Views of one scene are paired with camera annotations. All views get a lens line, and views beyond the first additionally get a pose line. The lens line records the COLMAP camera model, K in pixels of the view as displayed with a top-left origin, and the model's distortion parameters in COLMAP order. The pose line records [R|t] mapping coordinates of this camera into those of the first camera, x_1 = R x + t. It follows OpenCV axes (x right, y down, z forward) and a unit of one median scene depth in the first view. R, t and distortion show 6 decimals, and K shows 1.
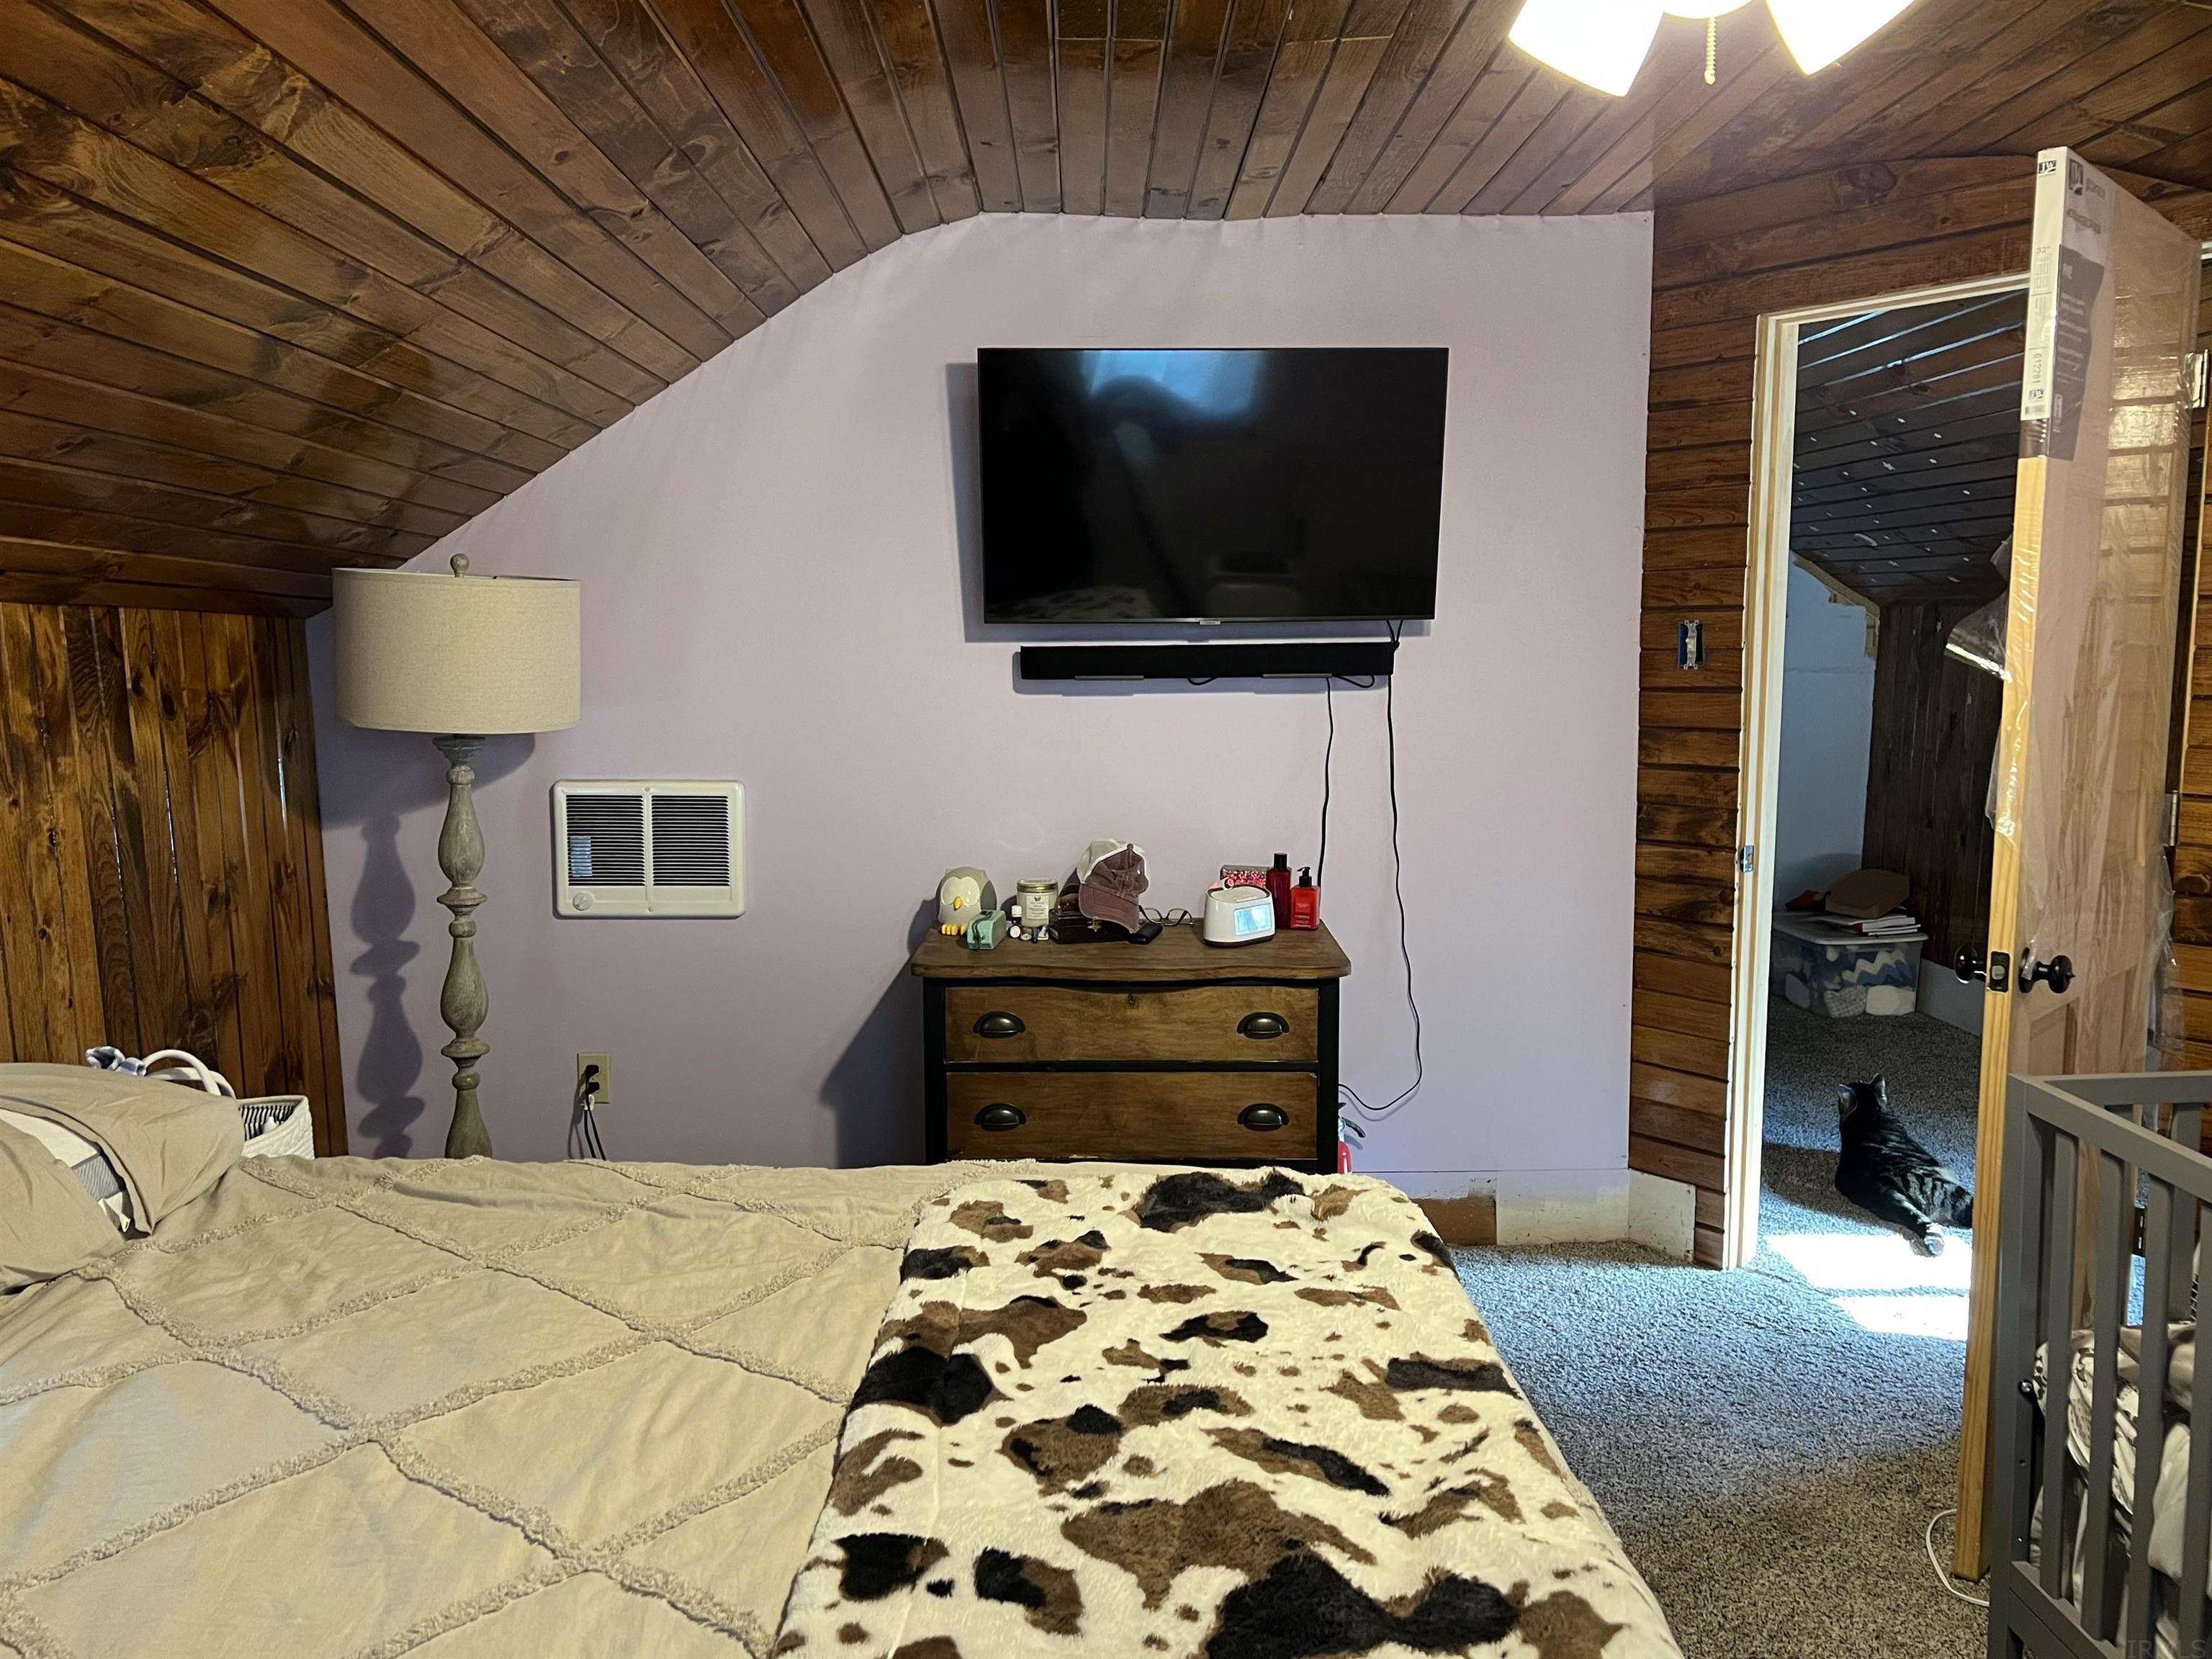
lens RADIAL K [[1699.9, 0, 1106.0], [0, 1699.9, 829.5], [0, 0, 1]] dist [0.056103, -0.046245]
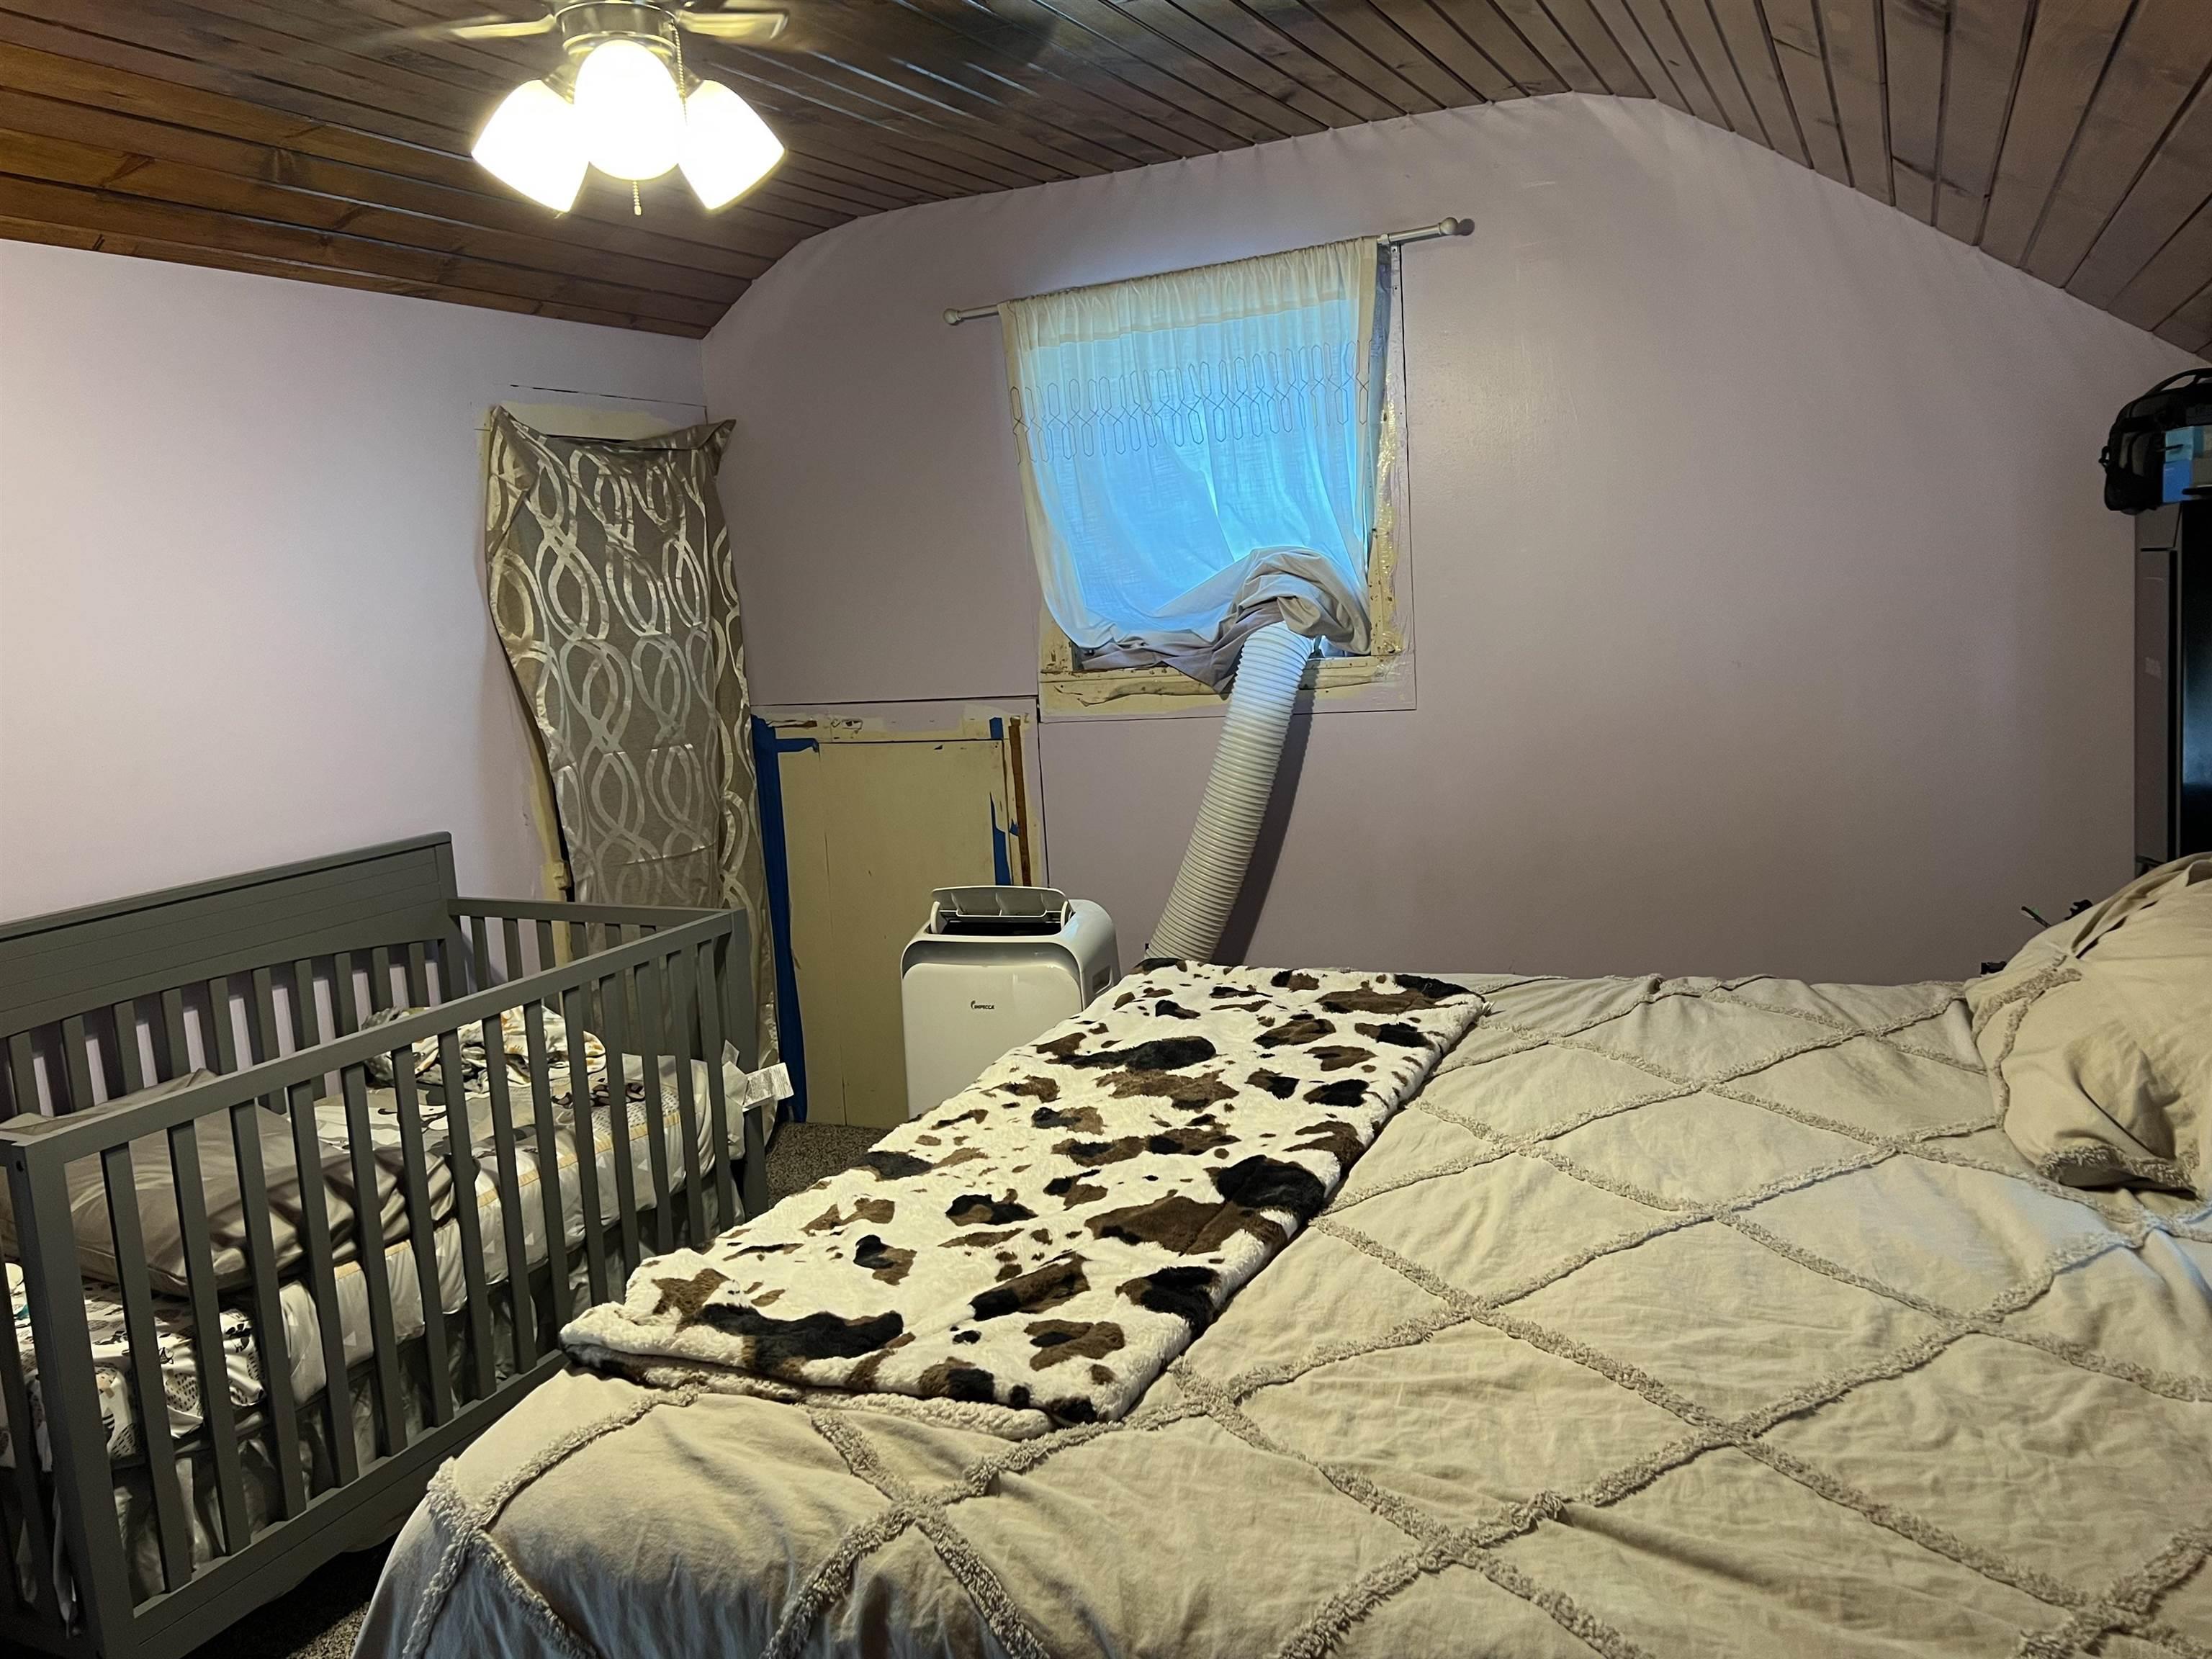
lens RADIAL K [[1699.9, 0, 1106.0], [0, 1699.9, 829.5], [0, 0, 1]] dist [0.056103, -0.046245]
pose [[-0.899235, 0.023383, 0.436840, -0.596206], [0.138009, 0.962741, 0.232558, -0.240986], [-0.415126, 0.269413, -0.868958, 2.221193]]
